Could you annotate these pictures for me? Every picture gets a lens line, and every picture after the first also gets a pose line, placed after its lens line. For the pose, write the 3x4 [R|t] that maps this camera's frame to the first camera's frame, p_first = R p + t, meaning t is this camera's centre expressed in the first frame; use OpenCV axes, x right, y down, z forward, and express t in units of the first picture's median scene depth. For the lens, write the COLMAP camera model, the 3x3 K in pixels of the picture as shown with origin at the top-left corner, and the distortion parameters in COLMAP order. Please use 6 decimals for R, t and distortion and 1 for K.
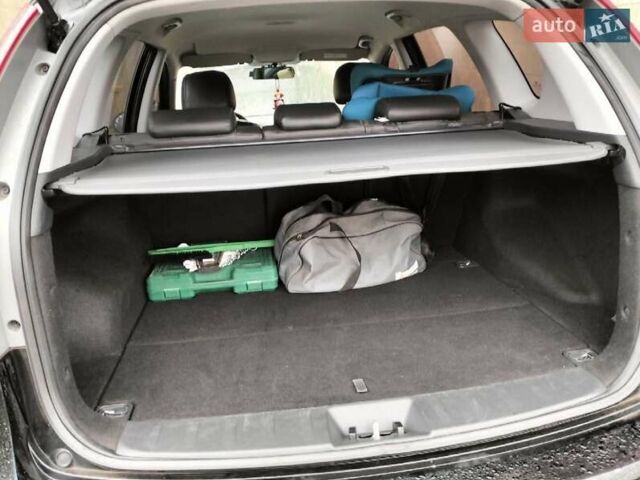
lens RADIAL K [[524.4, 0, 320.0], [0, 524.4, 240.0], [0, 0, 1]] dist [0.119606, -0.330506]
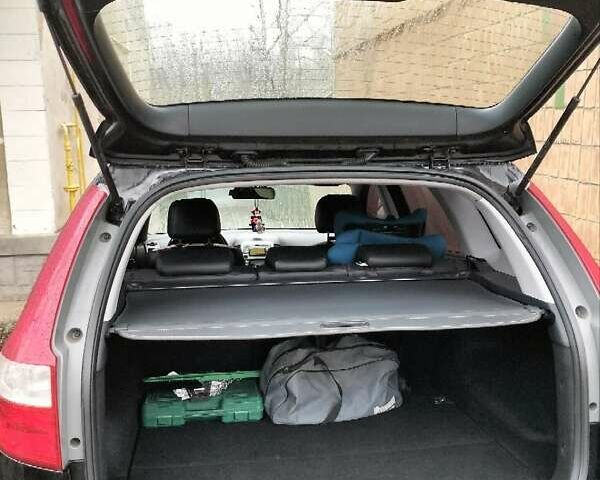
lens RADIAL K [[633.3, 0, 302.3], [0, 633.3, 226.6], [0, 0, 1]] dist [0.135459, -0.386094]
pose [[0.998911, 0.040047, 0.023924, -0.048069], [-0.034329, 0.978313, -0.204268, -0.027333], [-0.031585, 0.203225, 0.978623, -0.344654]]
